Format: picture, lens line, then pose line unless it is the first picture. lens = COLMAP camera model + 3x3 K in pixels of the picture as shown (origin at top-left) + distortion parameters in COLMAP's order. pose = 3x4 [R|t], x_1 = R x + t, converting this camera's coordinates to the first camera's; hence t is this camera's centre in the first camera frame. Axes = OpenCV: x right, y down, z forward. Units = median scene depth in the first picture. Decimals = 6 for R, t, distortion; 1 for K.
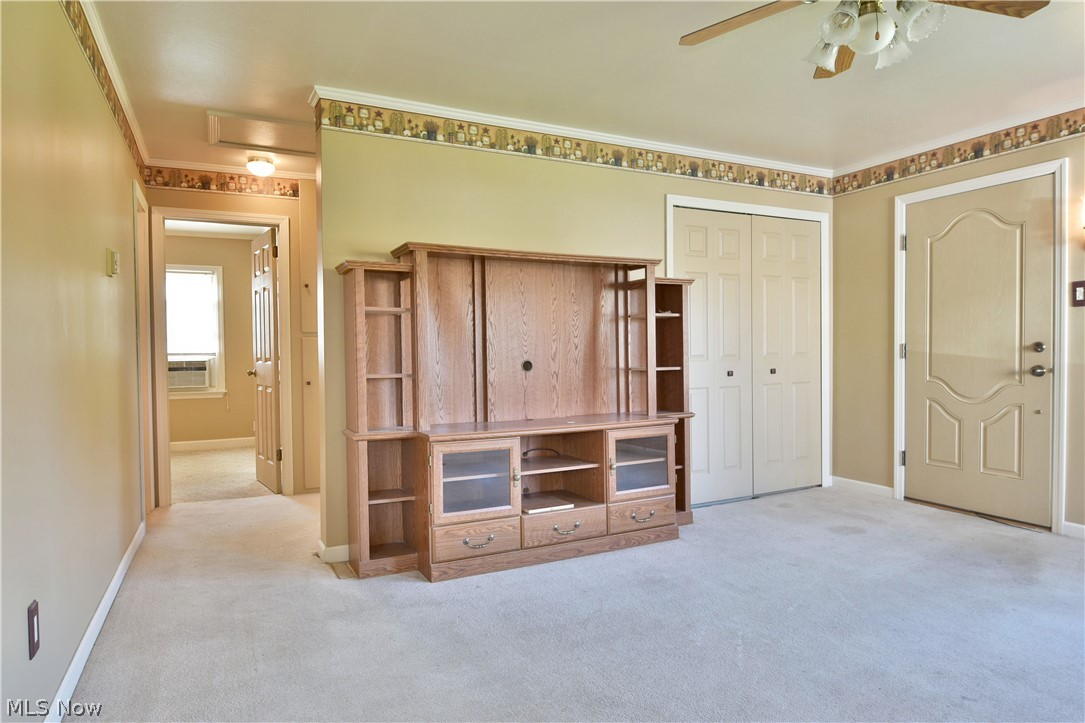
lens RADIAL K [[658.0, 0, 543.8], [0, 658.0, 357.5], [0, 0, 1]] dist [-0.010355, -0.007042]
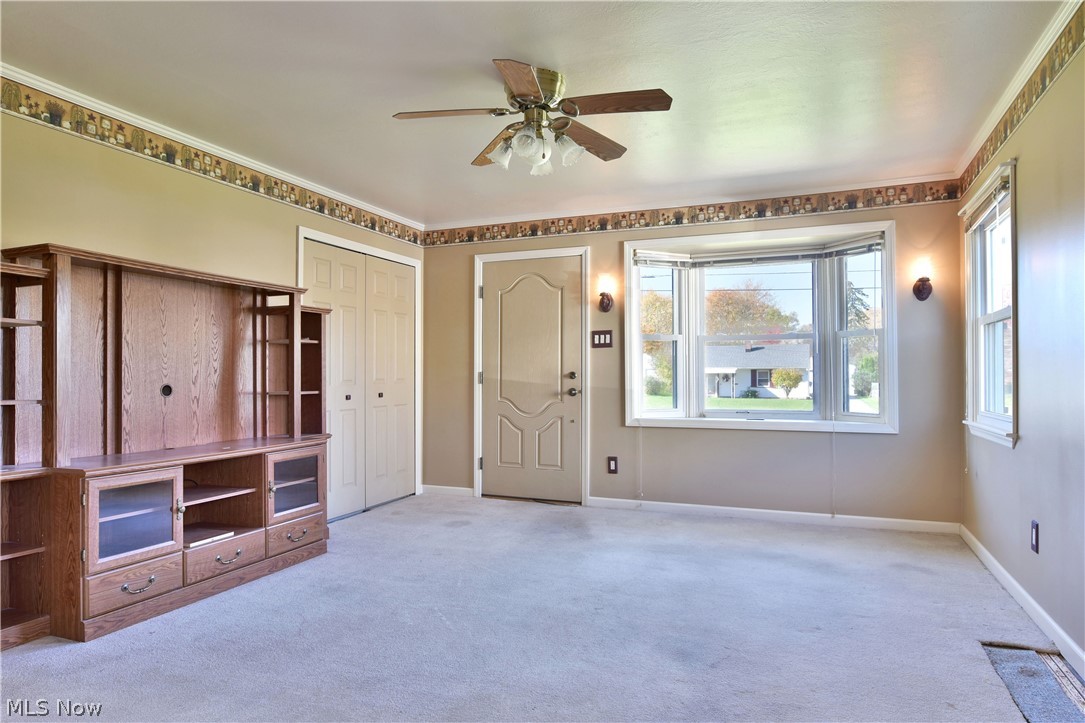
lens RADIAL K [[658.0, 0, 542.4], [0, 658.0, 353.1], [0, 0, 1]] dist [-0.010355, -0.007042]
pose [[0.754451, 0.031858, 0.655583, -0.231321], [0.000766, 0.998778, -0.049417, 0.006423], [-0.656356, 0.037785, 0.753504, -0.038011]]
